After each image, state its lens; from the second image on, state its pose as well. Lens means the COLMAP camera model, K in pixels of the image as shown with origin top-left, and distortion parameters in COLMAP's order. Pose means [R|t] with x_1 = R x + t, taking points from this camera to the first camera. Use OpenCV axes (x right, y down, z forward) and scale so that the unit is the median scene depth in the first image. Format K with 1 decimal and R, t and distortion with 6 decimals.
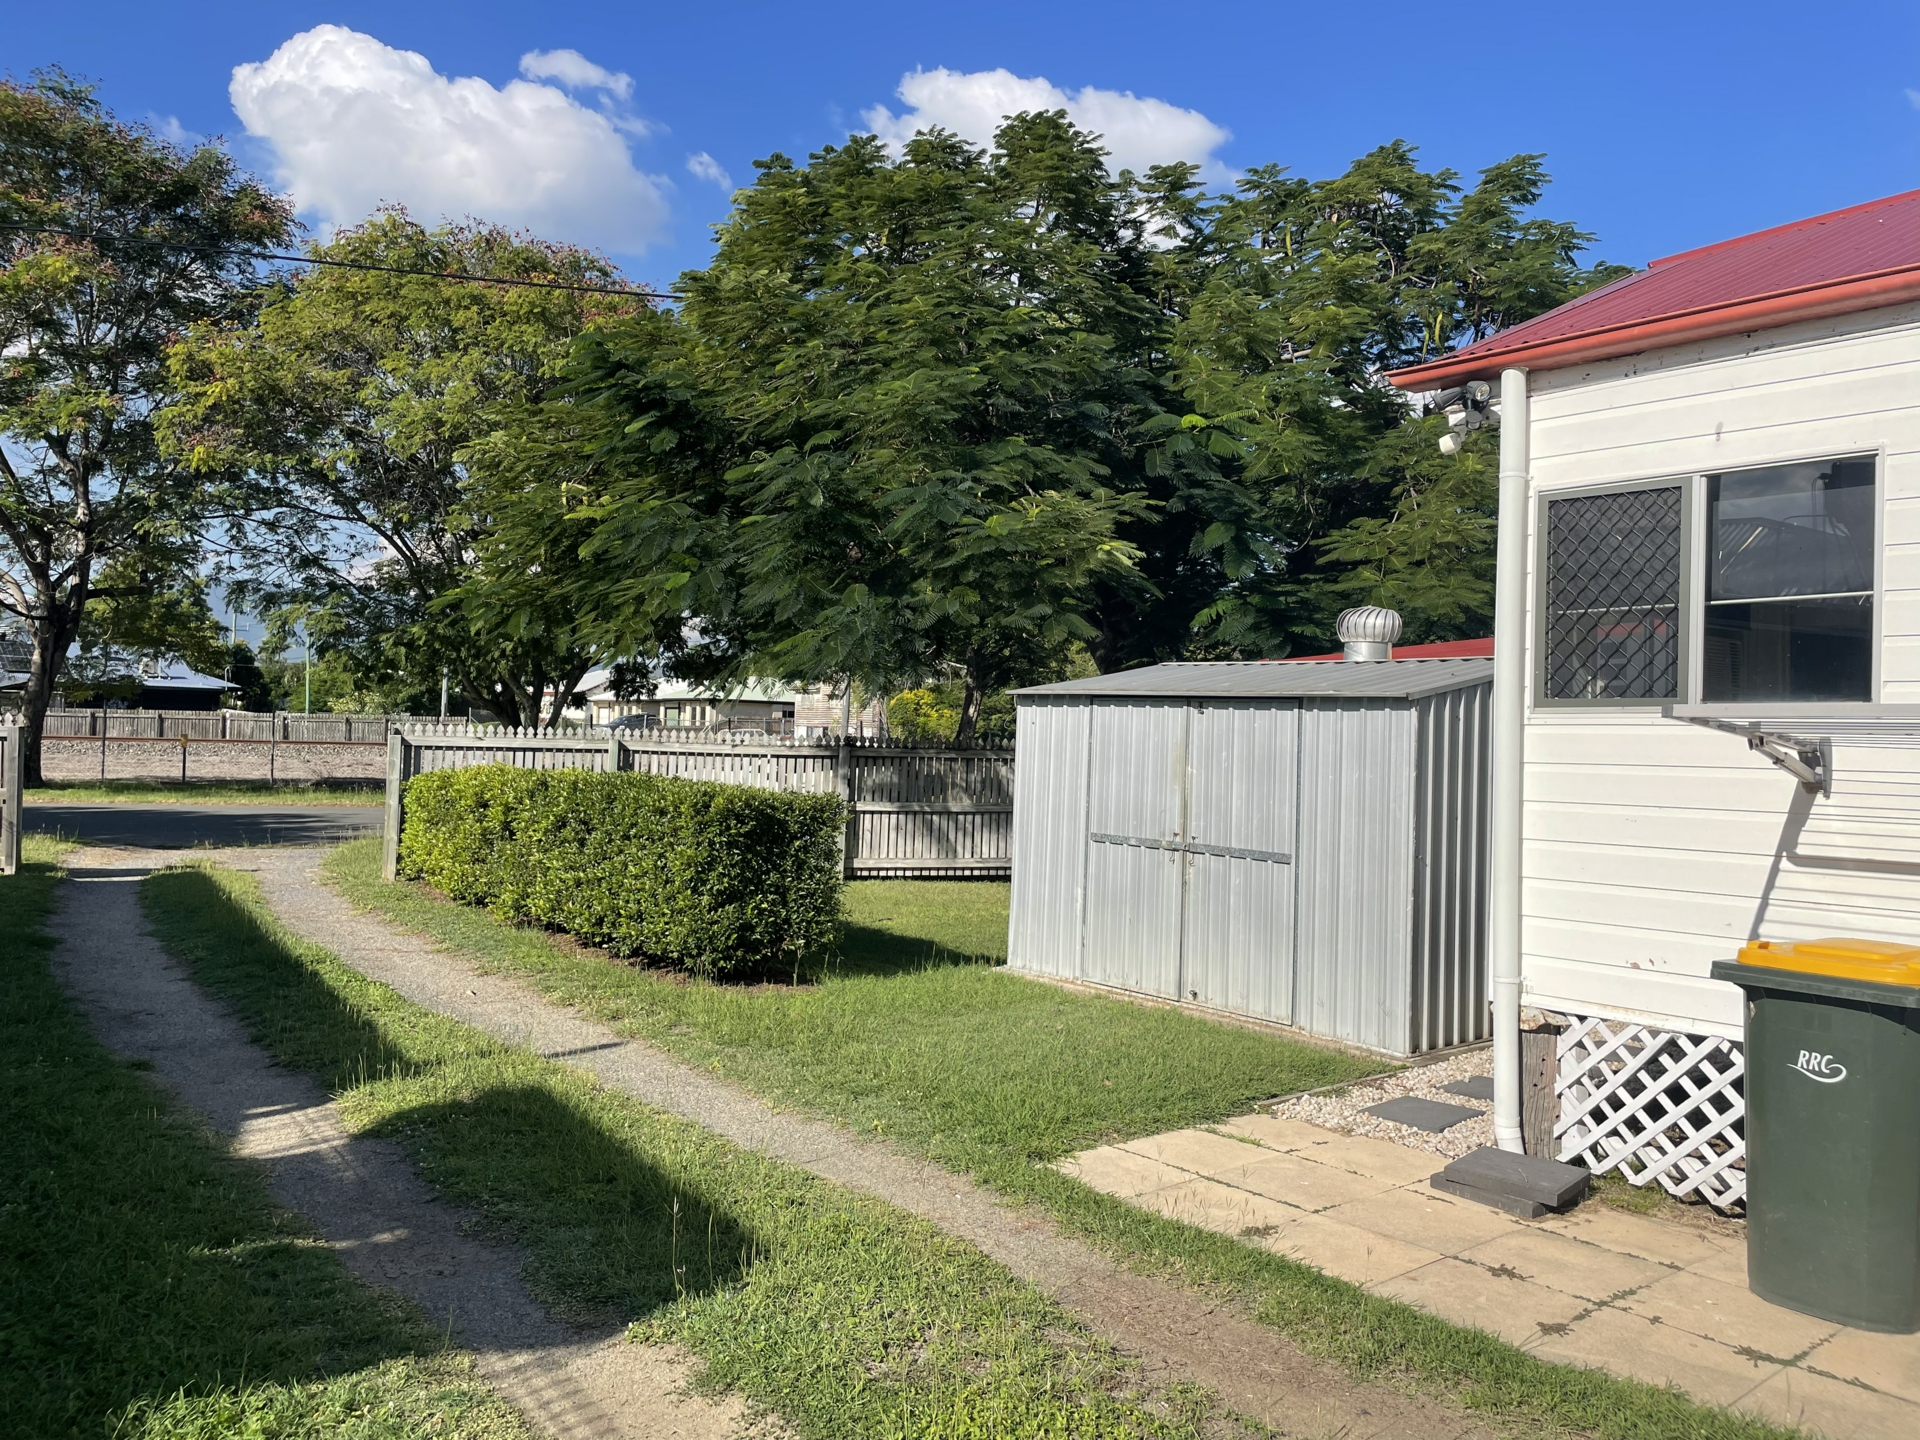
lens RADIAL K [[1445.1, 0, 960.0], [0, 1445.1, 720.0], [0, 0, 1]] dist [-0.000462, -0.001682]
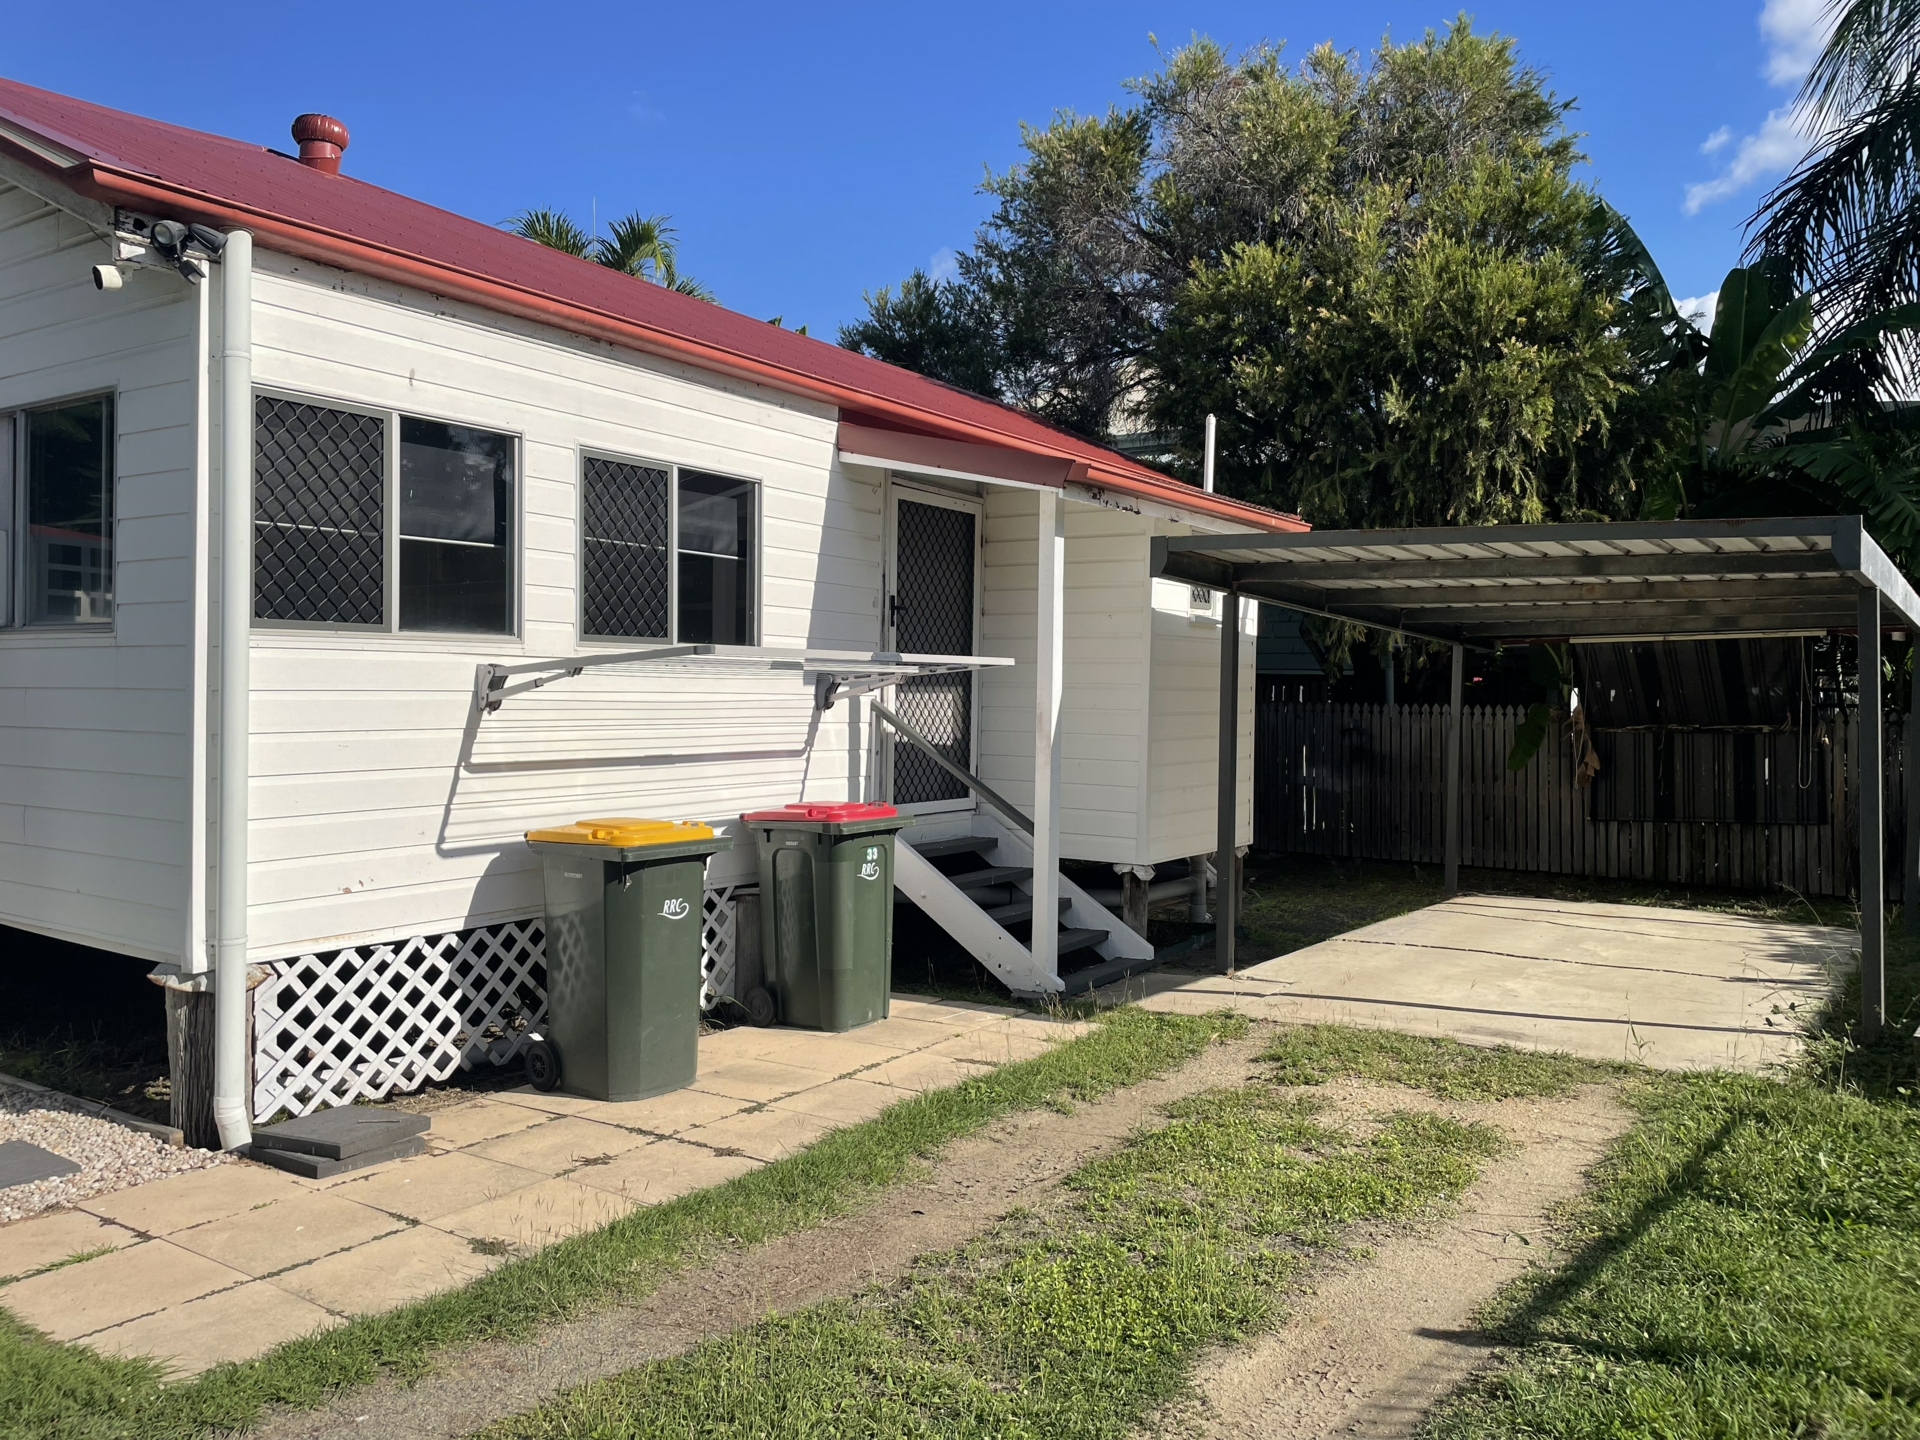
lens RADIAL K [[1428.6, 0, 960.0], [0, 1428.6, 720.0], [0, 0, 1]] dist [0.070271, 0.000826]
pose [[-0.252842, -0.045769, 0.966424, -0.659048], [-0.026756, 0.998829, 0.040304, -0.000150], [-0.967138, -0.015667, -0.253771, 0.920728]]
